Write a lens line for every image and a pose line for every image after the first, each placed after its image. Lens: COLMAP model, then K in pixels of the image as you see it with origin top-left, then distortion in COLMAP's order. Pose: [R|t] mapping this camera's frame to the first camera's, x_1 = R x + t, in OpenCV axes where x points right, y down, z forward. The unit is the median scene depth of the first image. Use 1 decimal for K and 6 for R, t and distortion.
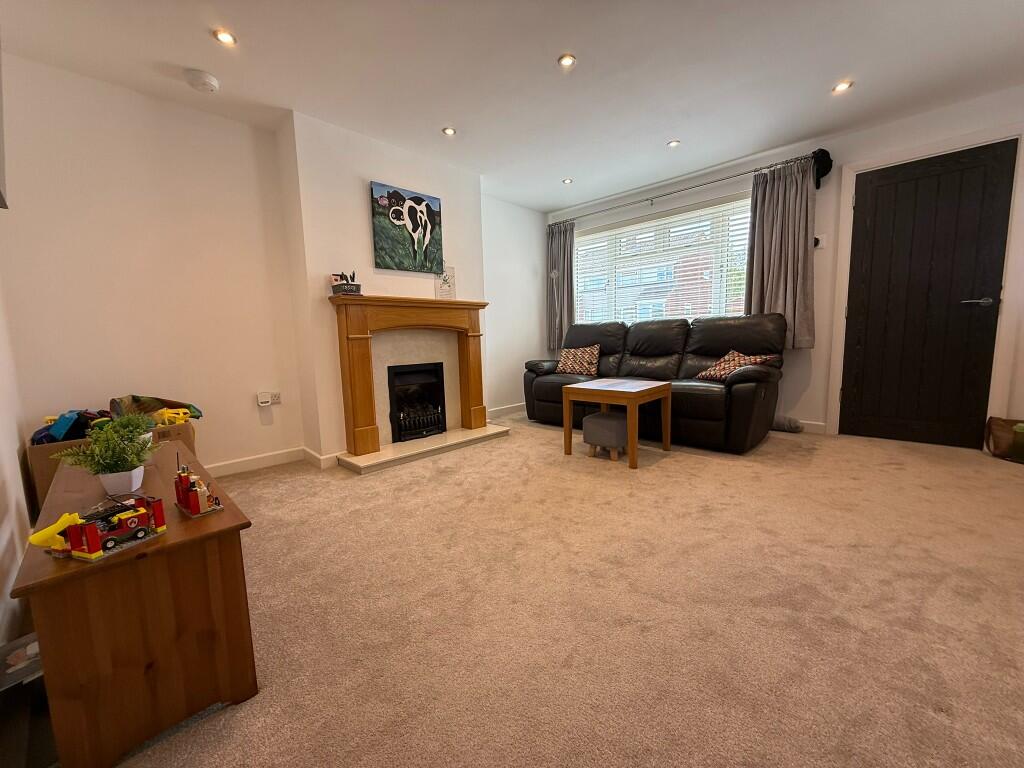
lens RADIAL K [[410.0, 0, 512.0], [0, 410.0, 384.0], [0, 0, 1]] dist [0.001835, 0.000190]
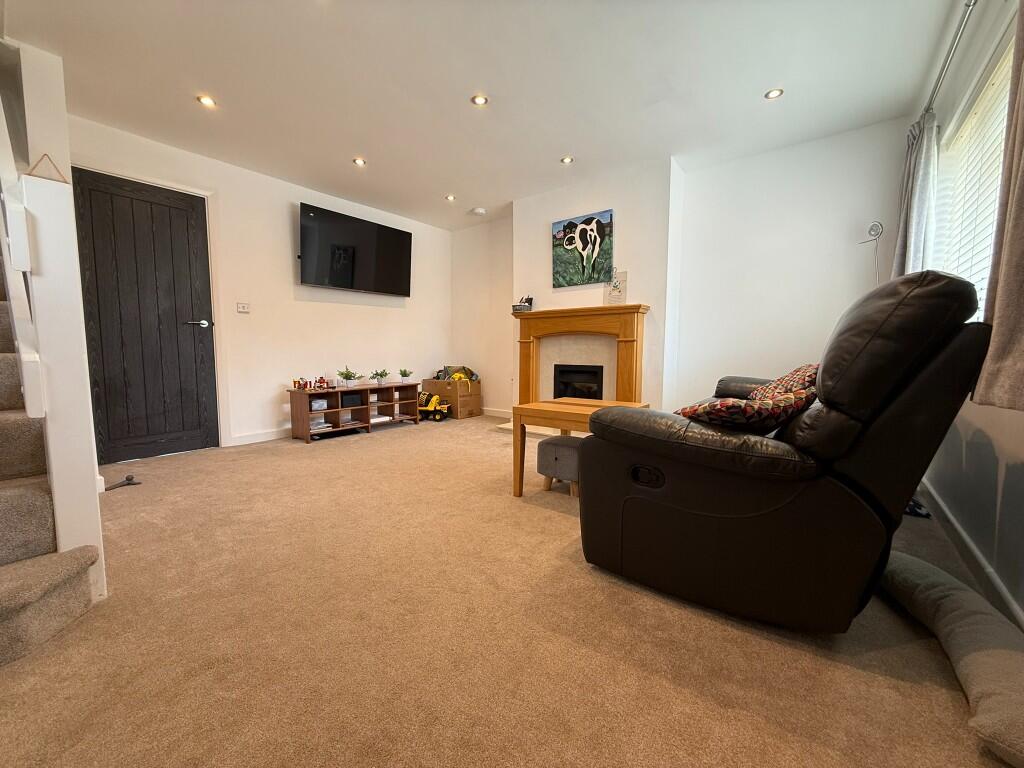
lens RADIAL K [[410.0, 0, 512.0], [0, 410.0, 384.0], [0, 0, 1]] dist [0.001835, 0.000190]
pose [[0.110815, 0.114629, -0.987208, 0.906567], [-0.116668, 0.987958, 0.101620, -0.092971], [0.986969, 0.103914, 0.122855, 0.692159]]
